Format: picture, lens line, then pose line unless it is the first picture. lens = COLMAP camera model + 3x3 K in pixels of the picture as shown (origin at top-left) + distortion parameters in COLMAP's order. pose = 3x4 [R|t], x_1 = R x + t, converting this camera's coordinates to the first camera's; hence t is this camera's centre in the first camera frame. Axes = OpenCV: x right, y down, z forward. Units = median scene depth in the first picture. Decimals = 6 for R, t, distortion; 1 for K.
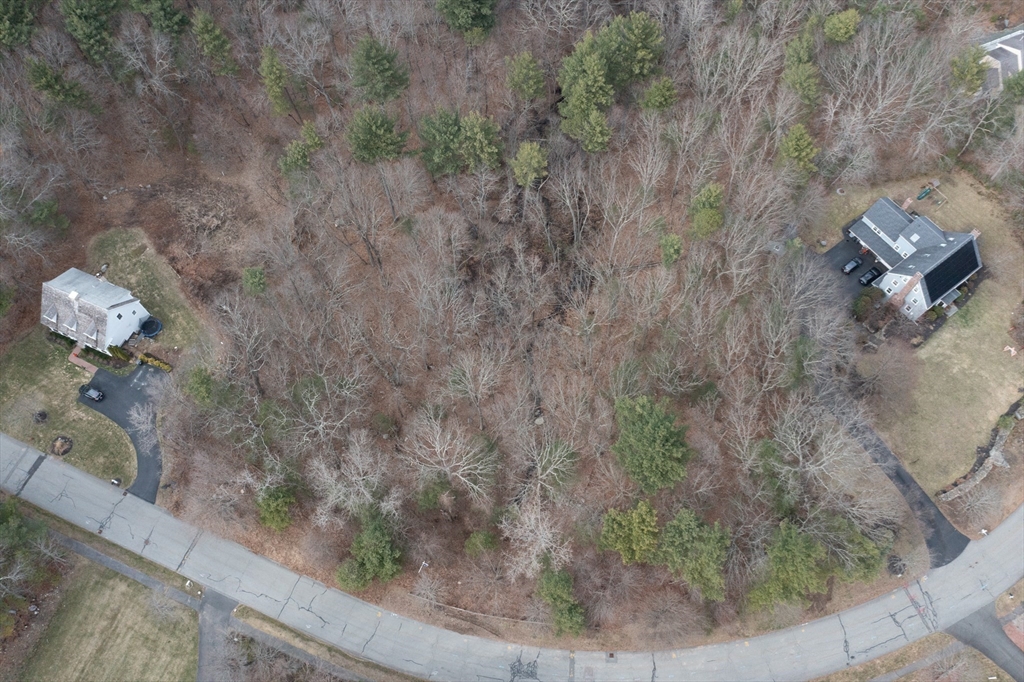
lens RADIAL K [[809.1, 0, 512.5], [0, 809.1, 331.4], [0, 0, 1]] dist [-0.013894, 0.001367]
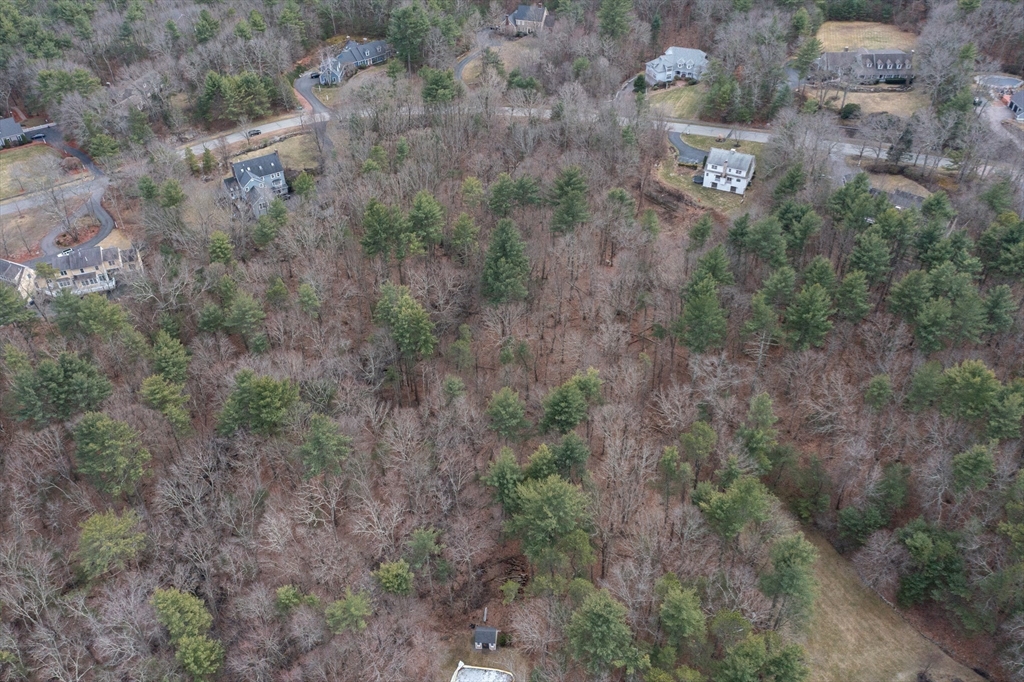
lens RADIAL K [[802.4, 0, 511.1], [0, 802.4, 335.1], [0, 0, 1]] dist [-0.011587, -0.001895]
pose [[-0.996410, -0.012665, 0.083701, -0.219135], [0.084390, -0.226722, 0.970297, -2.071290], [0.006688, 0.973877, 0.226977, 1.067964]]
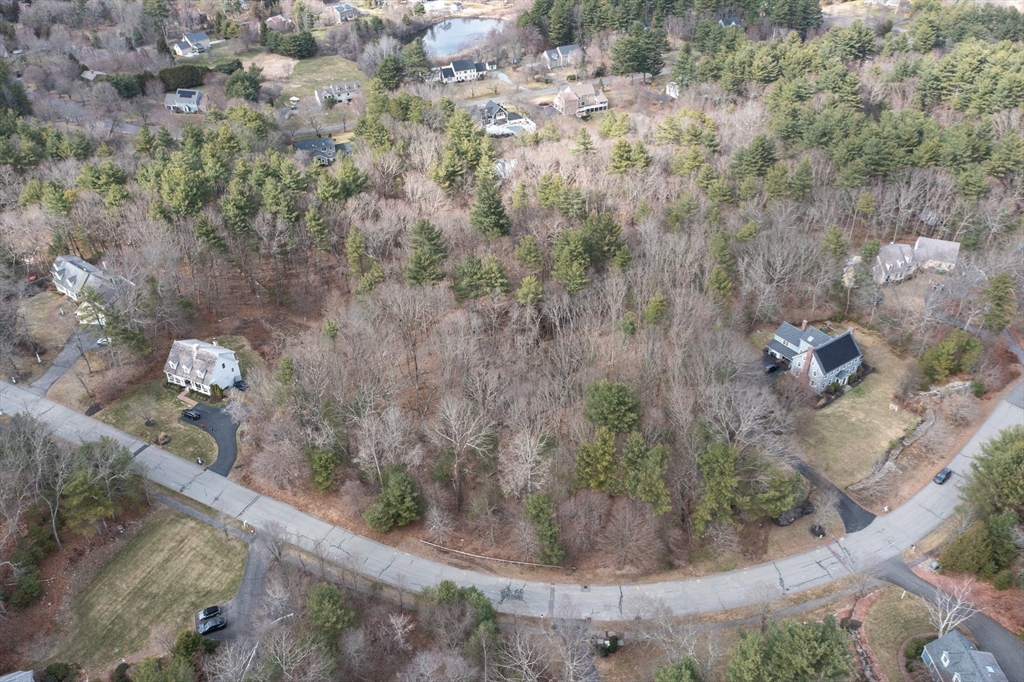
lens RADIAL K [[809.1, 0, 512.5], [0, 809.1, 331.4], [0, 0, 1]] dist [-0.013894, 0.001367]
pose [[0.999367, 0.025233, -0.025073, 0.033685], [-0.034401, 0.864919, -0.500731, 0.653598], [0.009051, 0.501276, 0.865240, -0.218888]]
